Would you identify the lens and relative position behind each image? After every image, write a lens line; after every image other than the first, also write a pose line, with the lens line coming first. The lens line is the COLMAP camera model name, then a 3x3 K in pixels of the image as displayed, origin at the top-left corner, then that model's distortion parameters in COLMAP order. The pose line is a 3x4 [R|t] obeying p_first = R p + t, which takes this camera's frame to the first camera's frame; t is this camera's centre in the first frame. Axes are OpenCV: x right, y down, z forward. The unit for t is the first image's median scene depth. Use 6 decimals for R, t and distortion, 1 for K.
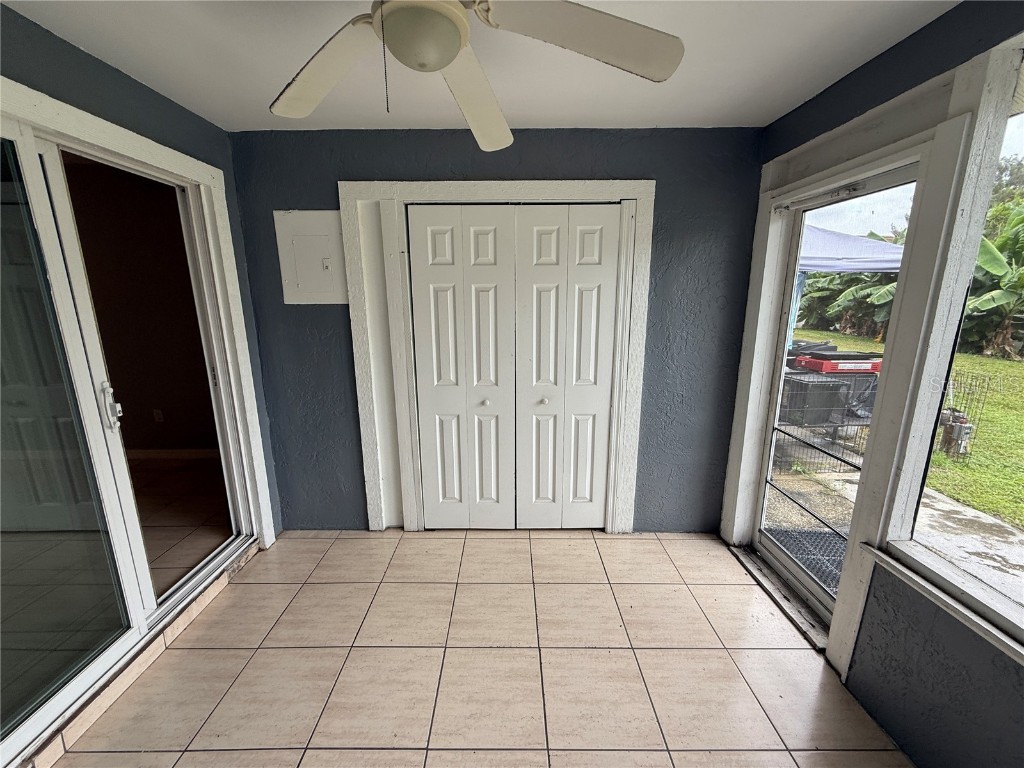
lens RADIAL K [[408.7, 0, 512.0], [0, 408.7, 384.0], [0, 0, 1]] dist [-0.001068, -0.000093]
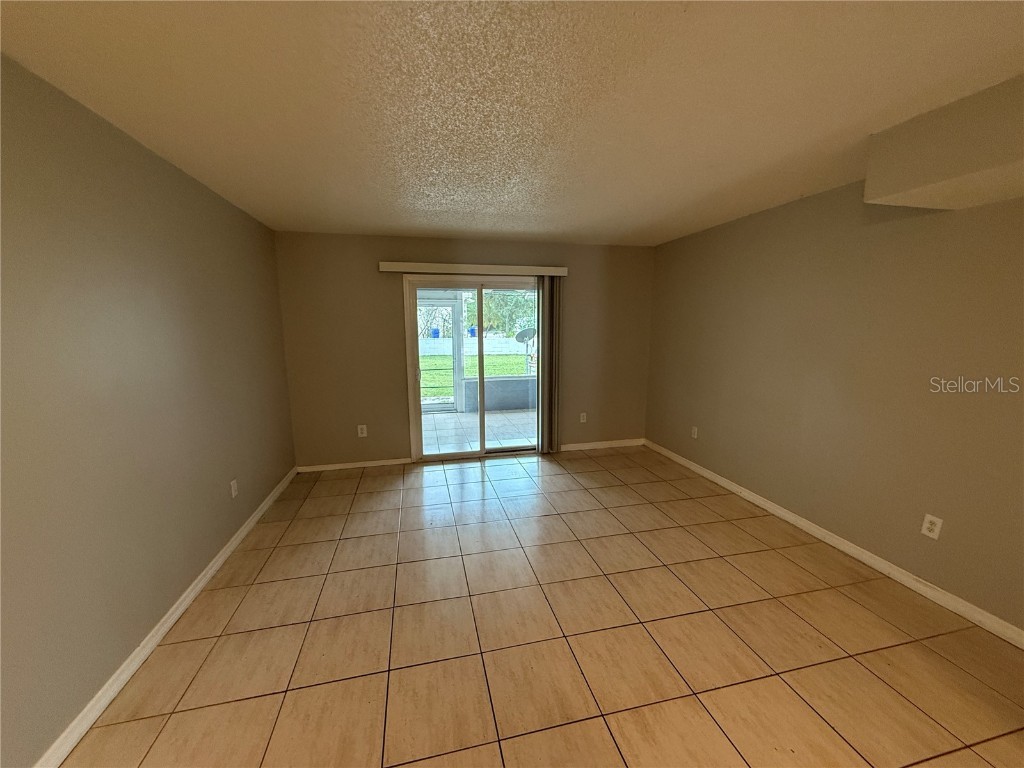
lens RADIAL K [[408.7, 0, 512.0], [0, 408.7, 384.0], [0, 0, 1]] dist [-0.001068, -0.000093]
pose [[-0.224336, -0.134575, 0.965175, -3.486198], [0.212486, 0.959834, 0.183219, -0.291893], [-0.951064, 0.246189, -0.186730, 1.186837]]
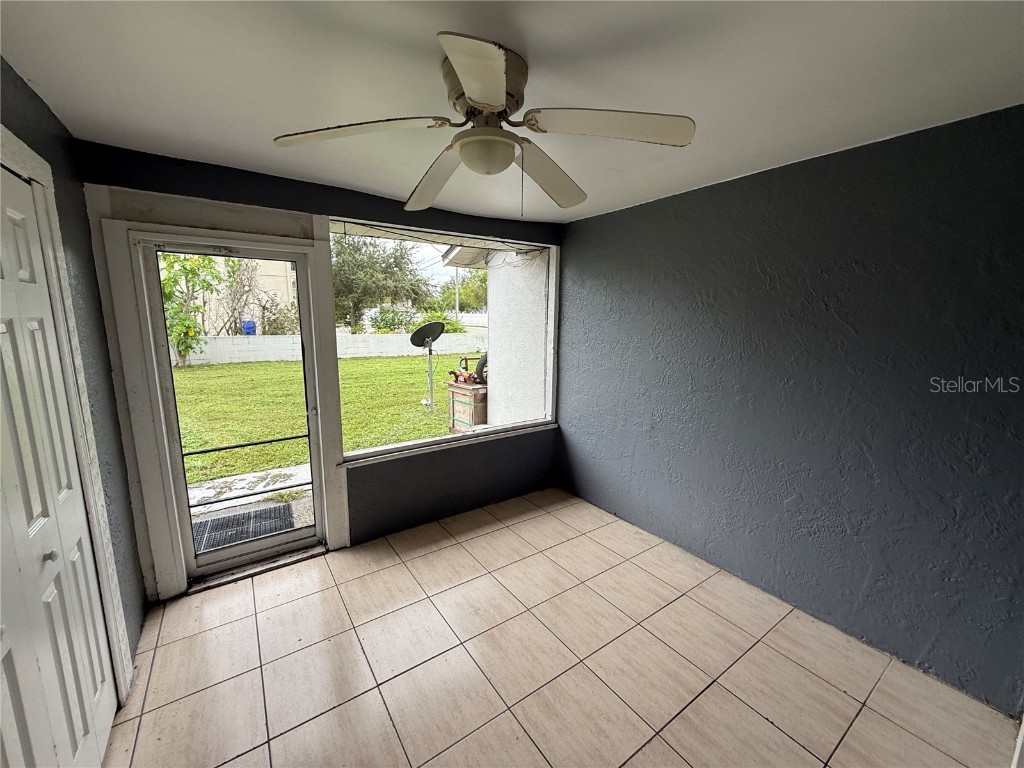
lens RADIAL K [[408.7, 0, 512.0], [0, 408.7, 384.0], [0, 0, 1]] dist [-0.001068, -0.000093]
pose [[-0.570748, -0.130231, 0.810732, -0.835987], [0.171304, 0.946733, 0.272674, -0.260493], [-0.803058, 0.294510, -0.518037, 1.054582]]
